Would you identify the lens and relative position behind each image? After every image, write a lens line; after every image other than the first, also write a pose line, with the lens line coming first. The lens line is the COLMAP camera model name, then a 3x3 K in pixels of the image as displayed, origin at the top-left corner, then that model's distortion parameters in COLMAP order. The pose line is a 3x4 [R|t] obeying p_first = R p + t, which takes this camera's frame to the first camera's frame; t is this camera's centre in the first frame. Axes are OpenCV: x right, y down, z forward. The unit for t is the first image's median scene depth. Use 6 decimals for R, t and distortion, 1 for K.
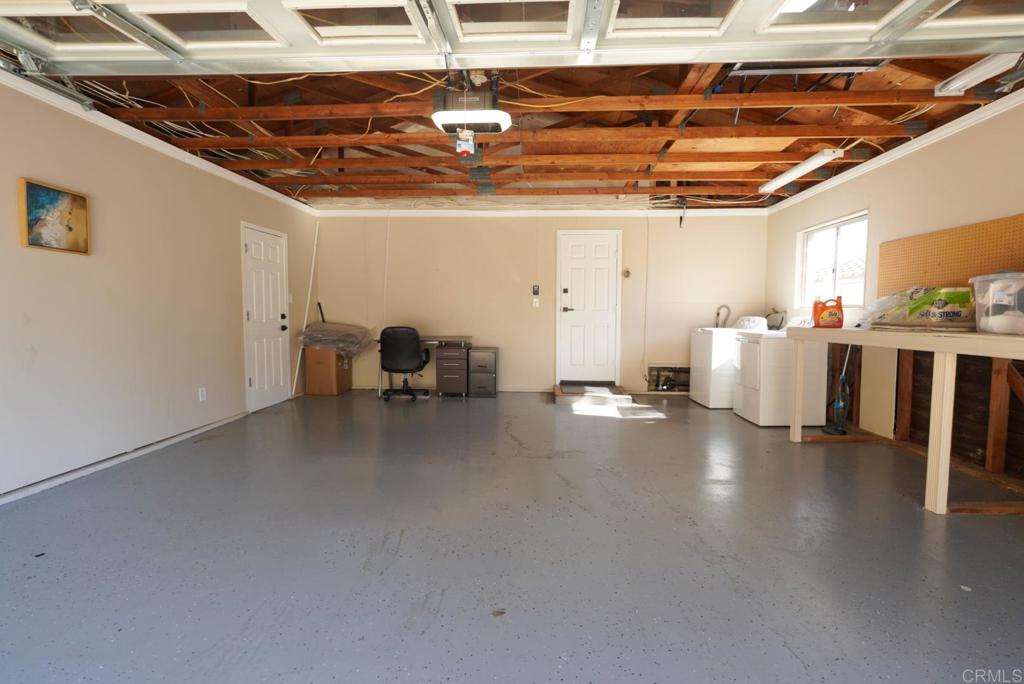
lens RADIAL K [[466.4, 0, 512.0], [0, 466.4, 341.5], [0, 0, 1]] dist [-0.011256, 0.002336]
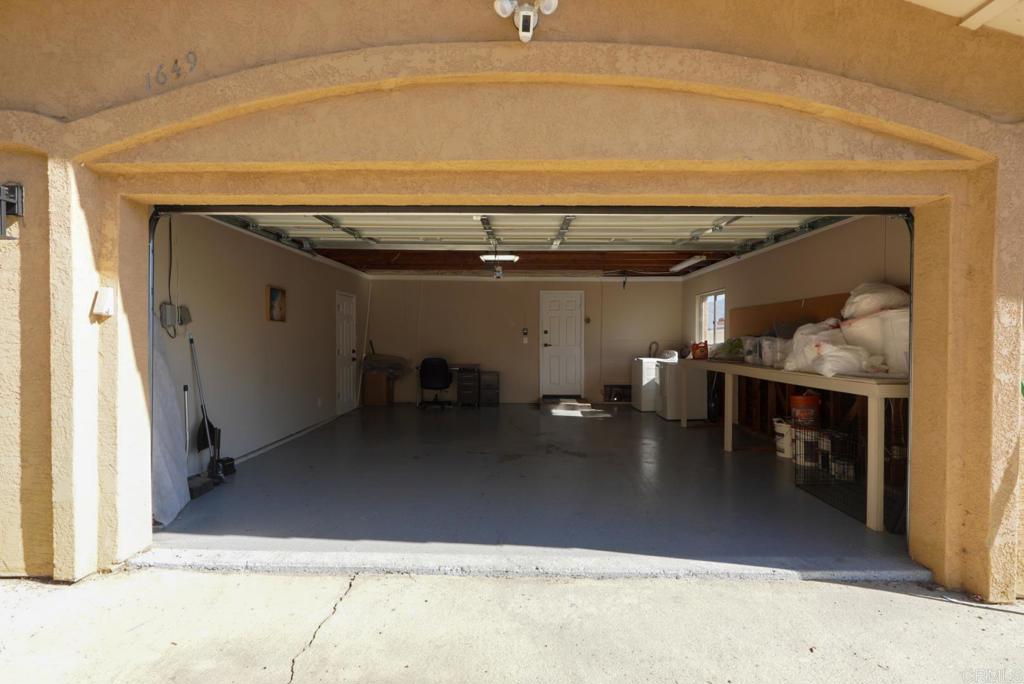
lens RADIAL K [[466.4, 0, 512.7], [0, 466.4, 340.2], [0, 0, 1]] dist [-0.011256, 0.002336]
pose [[0.998981, -0.002225, 0.045075, -0.056141], [0.004713, 0.998466, -0.055174, -0.005600], [-0.044883, 0.055331, 0.997459, -0.455837]]
